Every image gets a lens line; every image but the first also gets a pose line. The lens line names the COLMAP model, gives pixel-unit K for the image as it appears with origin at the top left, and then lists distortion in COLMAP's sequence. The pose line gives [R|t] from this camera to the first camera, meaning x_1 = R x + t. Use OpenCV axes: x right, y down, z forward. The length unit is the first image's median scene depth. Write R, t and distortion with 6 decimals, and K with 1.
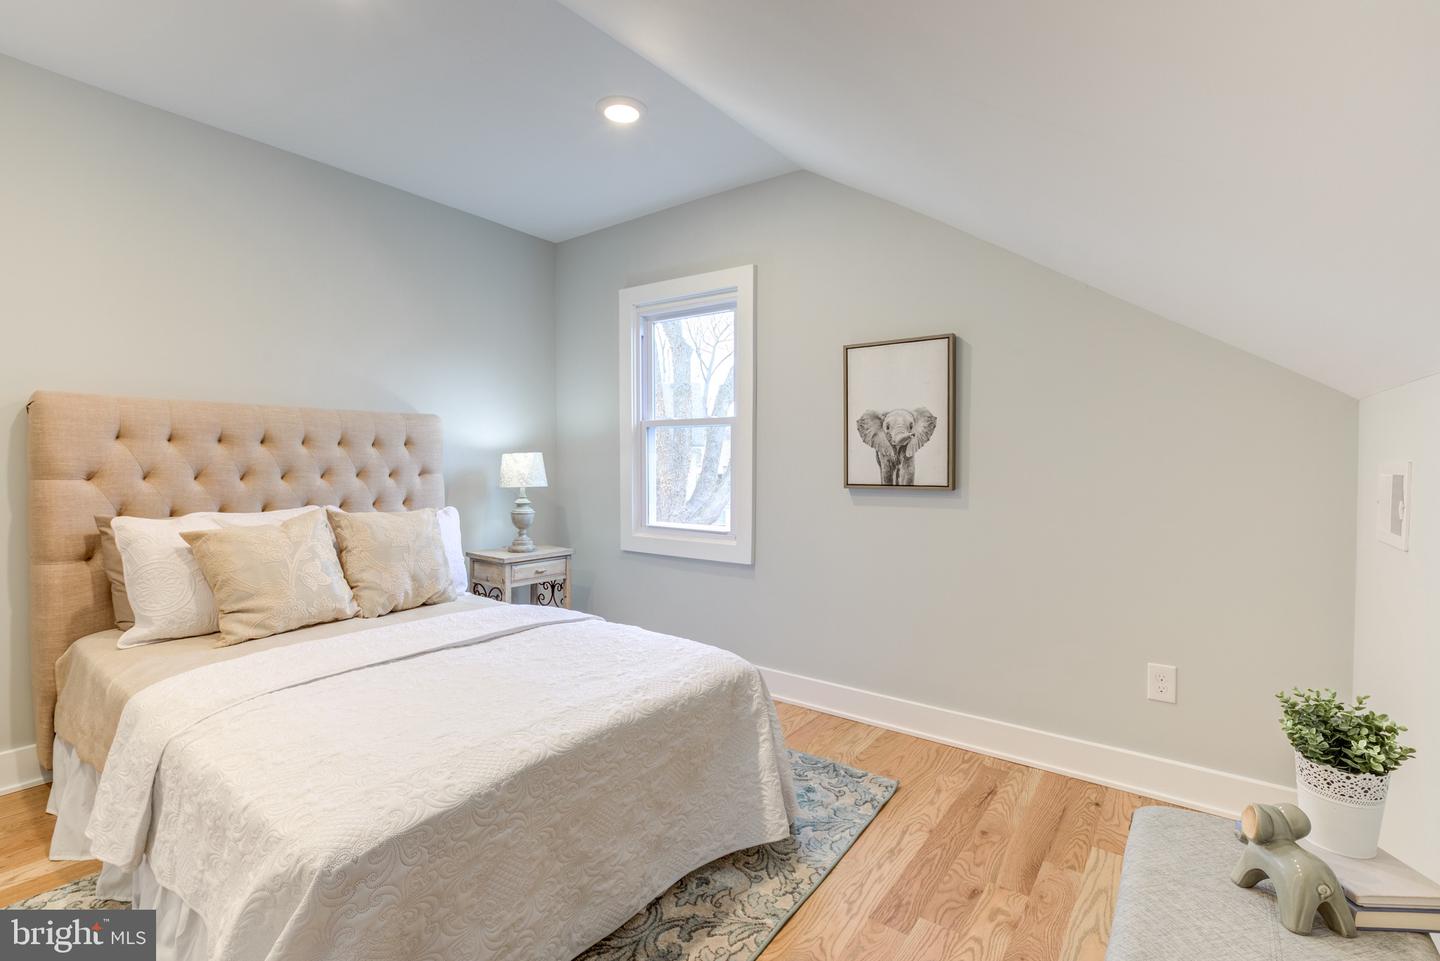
lens RADIAL K [[659.2, 0, 691.4], [0, 659.2, 480.8], [0, 0, 1]] dist [-0.008242, 0.006358]
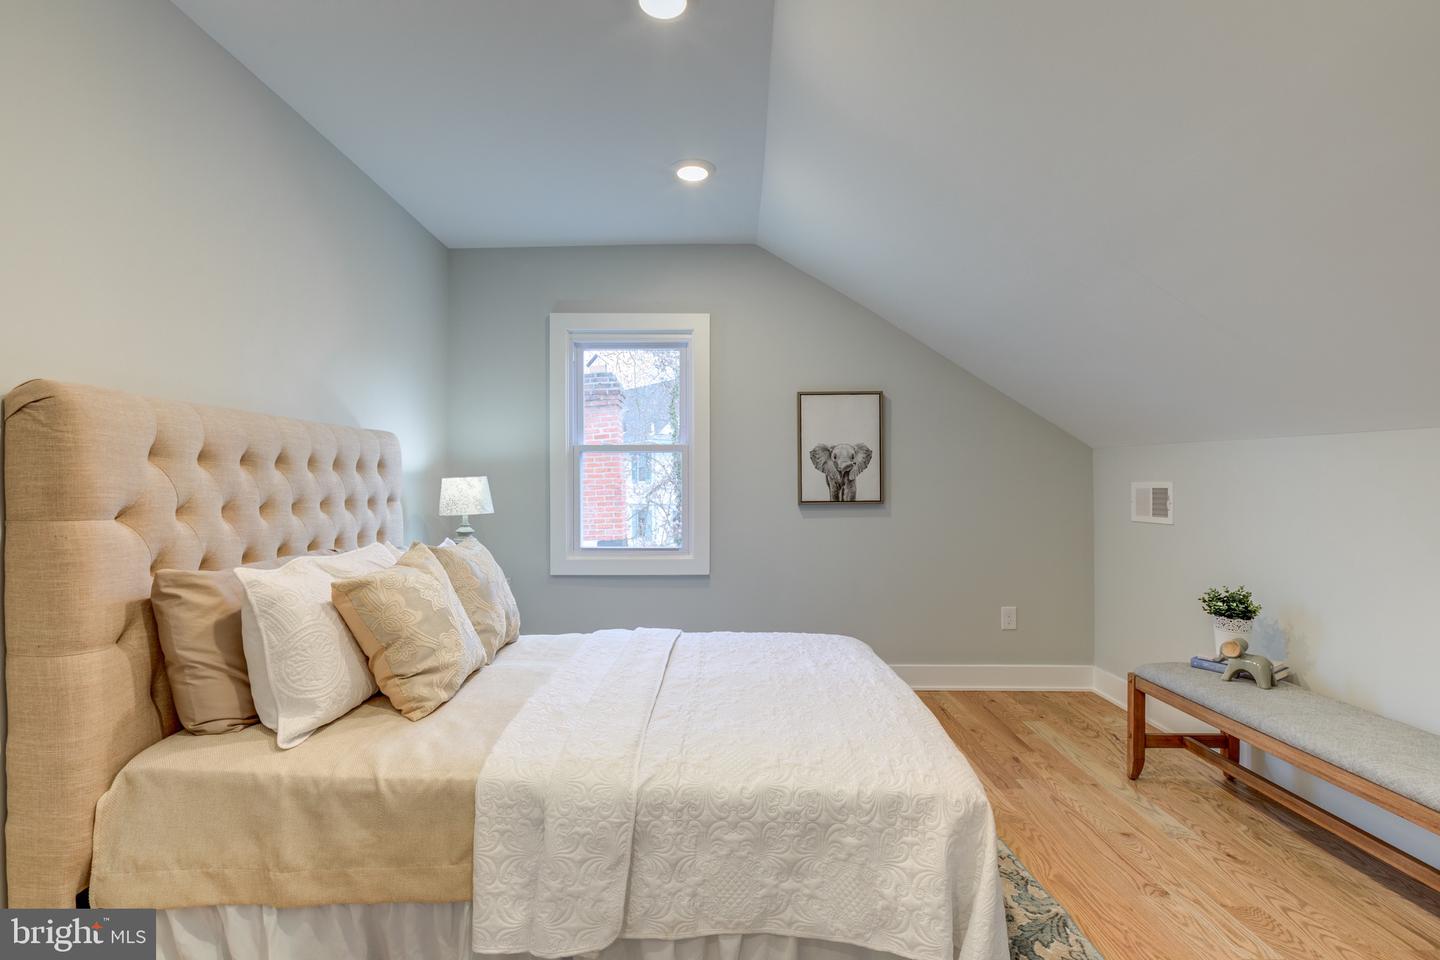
lens RADIAL K [[659.2, 0, 691.4], [0, 659.2, 480.3], [0, 0, 1]] dist [-0.008242, 0.006358]
pose [[0.808174, -0.004032, 0.588930, -0.806771], [0.024144, 0.999363, -0.026291, -0.008851], [-0.588448, 0.035466, 0.807756, 0.123887]]
